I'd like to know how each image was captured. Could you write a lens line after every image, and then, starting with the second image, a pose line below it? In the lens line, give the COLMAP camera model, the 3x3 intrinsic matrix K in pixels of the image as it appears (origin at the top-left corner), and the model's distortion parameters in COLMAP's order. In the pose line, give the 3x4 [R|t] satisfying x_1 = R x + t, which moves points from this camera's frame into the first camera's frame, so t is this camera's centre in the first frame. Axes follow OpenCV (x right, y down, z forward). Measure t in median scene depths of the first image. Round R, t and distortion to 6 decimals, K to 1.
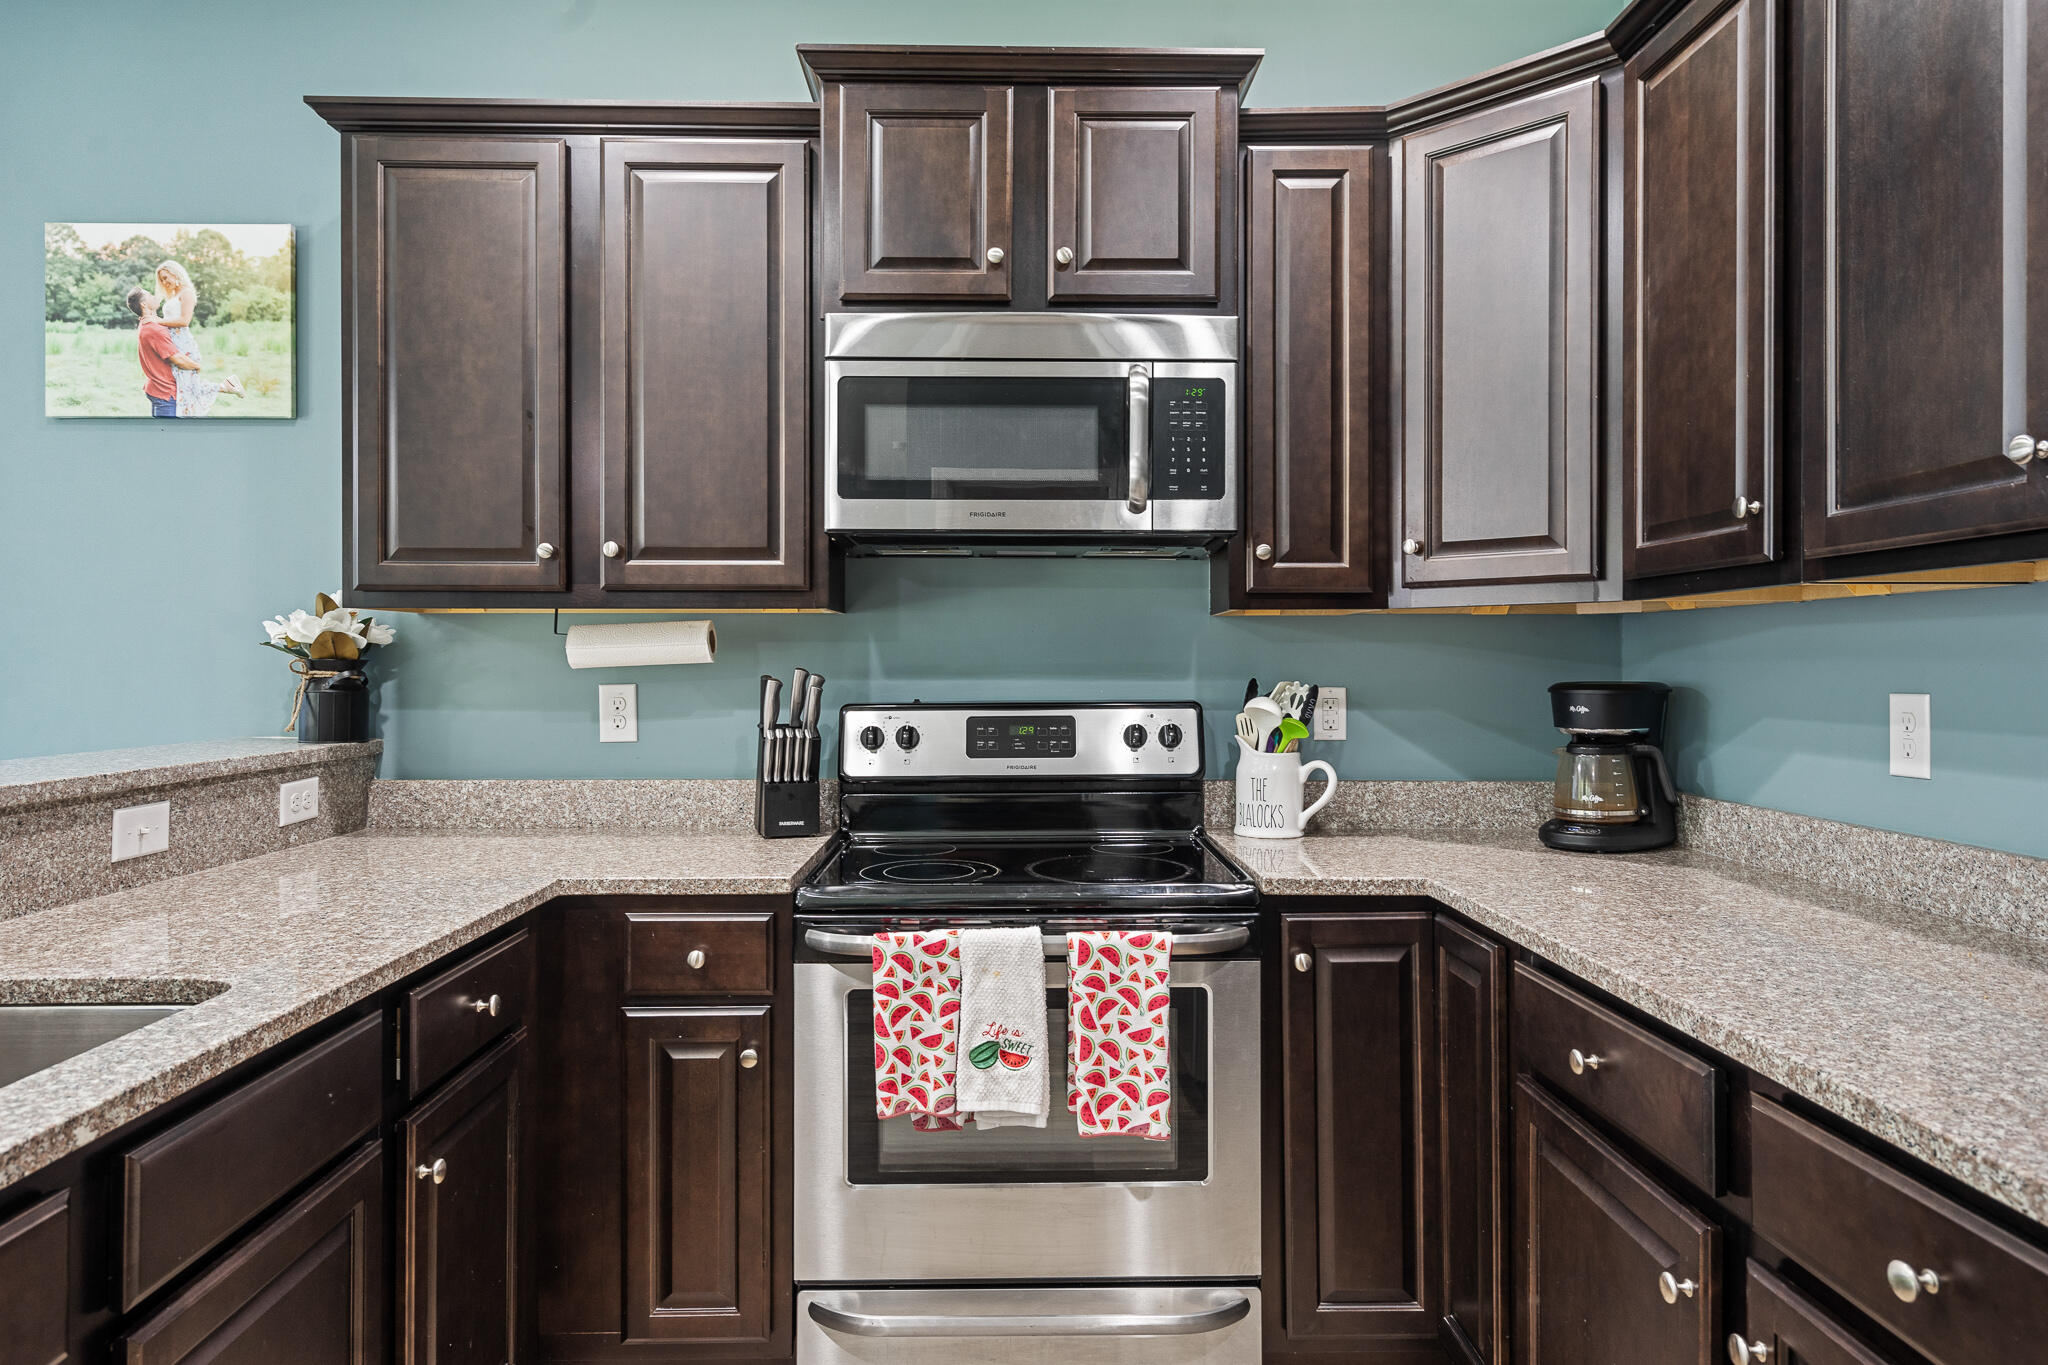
lens RADIAL K [[1256.8, 0, 1029.5], [0, 1256.8, 655.0], [0, 0, 1]] dist [0.002402, 0.004727]
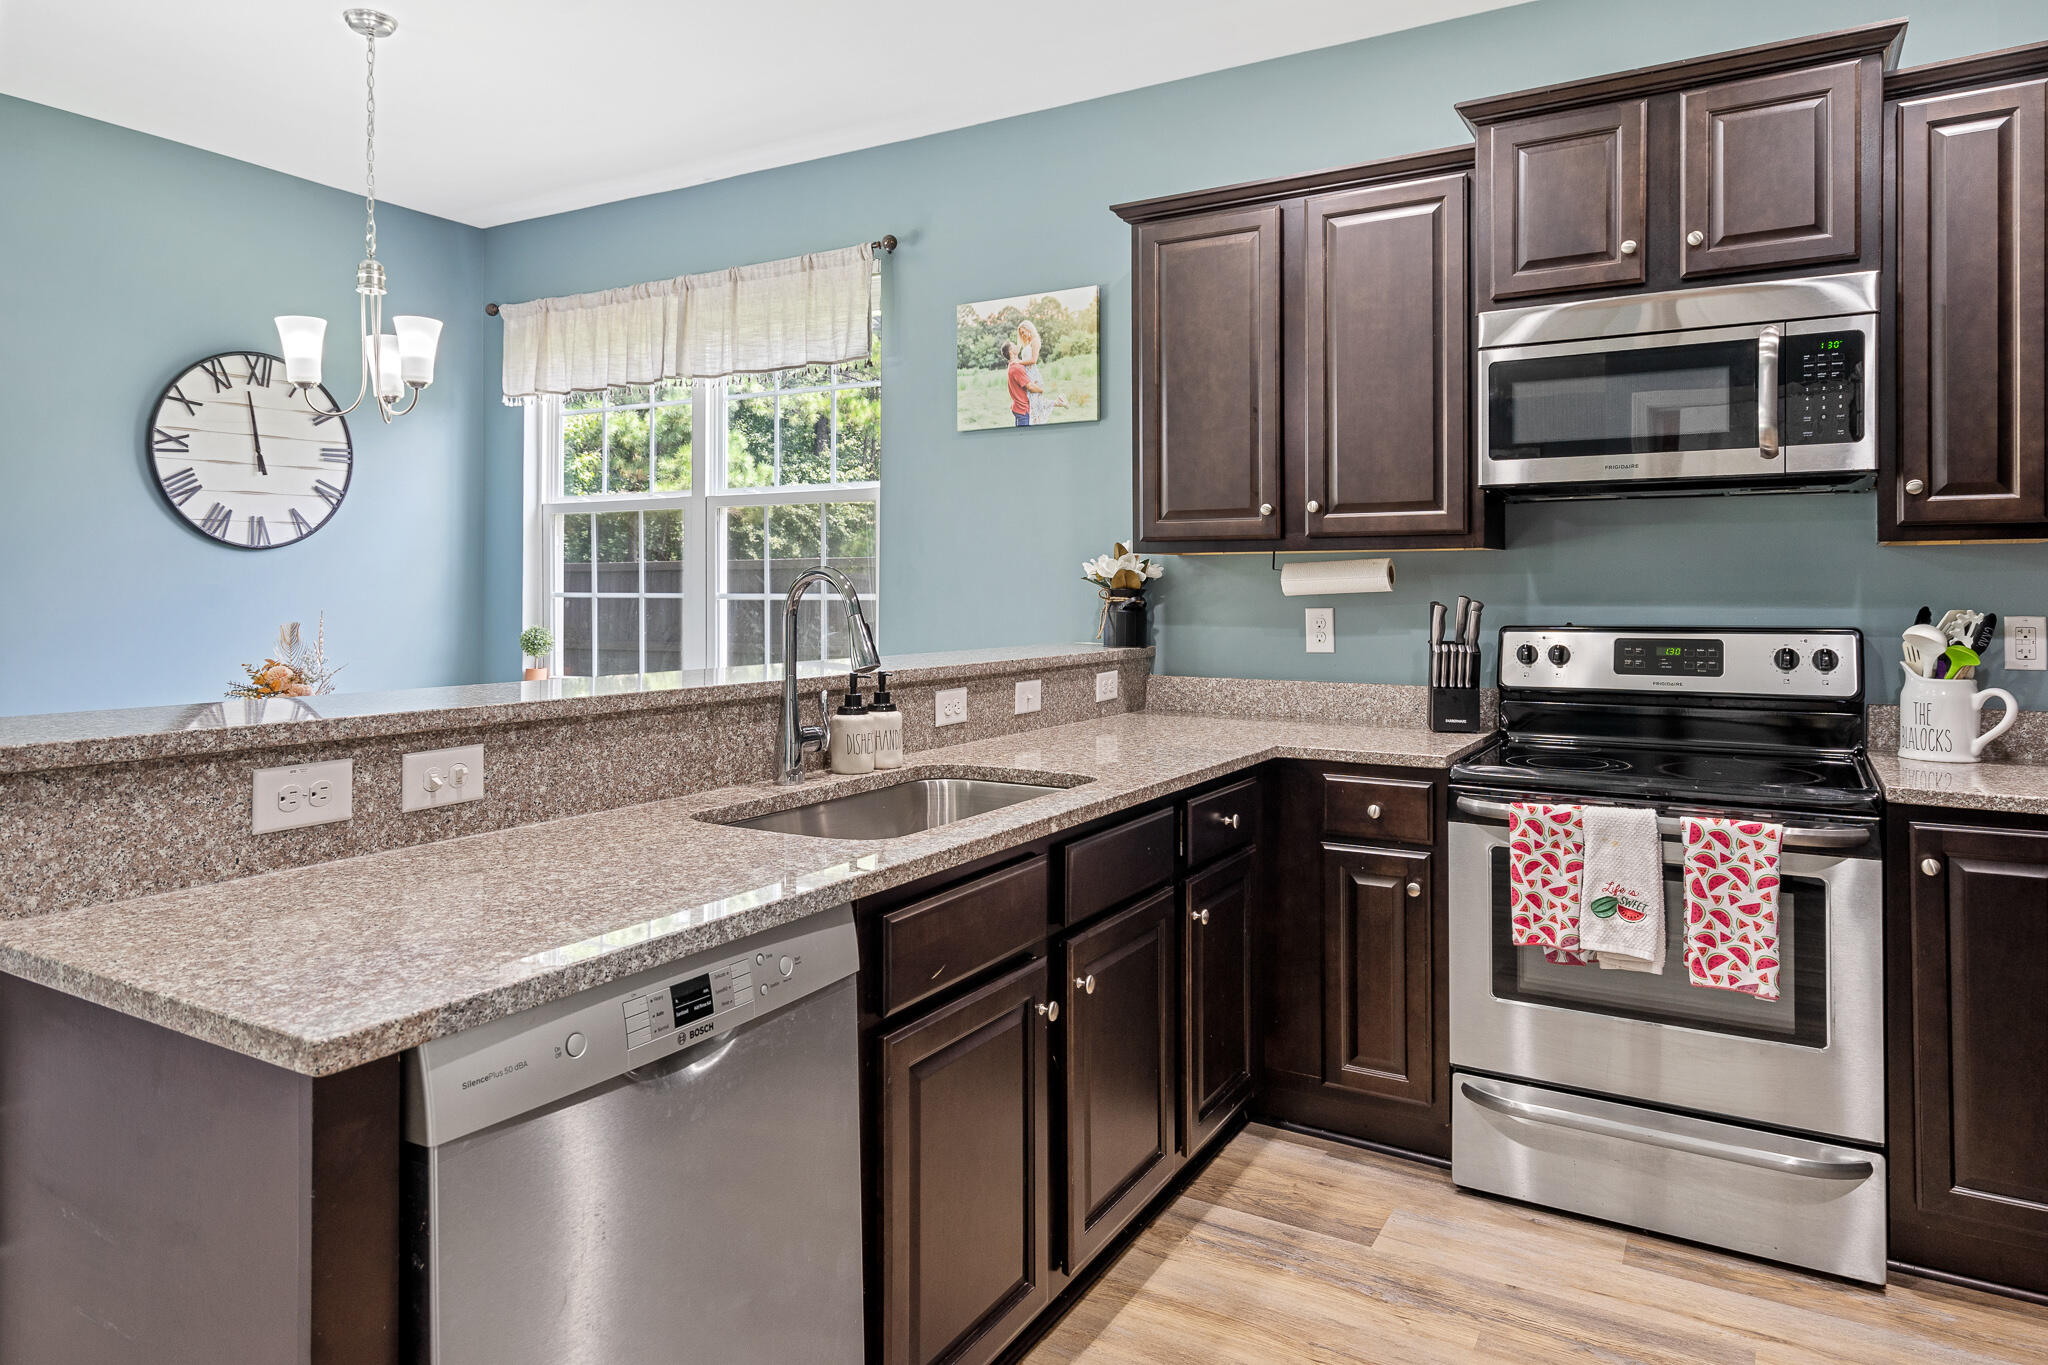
lens RADIAL K [[1256.8, 0, 1021.3], [0, 1256.8, 589.7], [0, 0, 1]] dist [0.002402, 0.004727]
pose [[0.850274, 0.000468, -0.526339, 0.108620], [0.003074, 0.999978, 0.005855, -0.004421], [0.526331, -0.006597, 0.850254, -0.304328]]
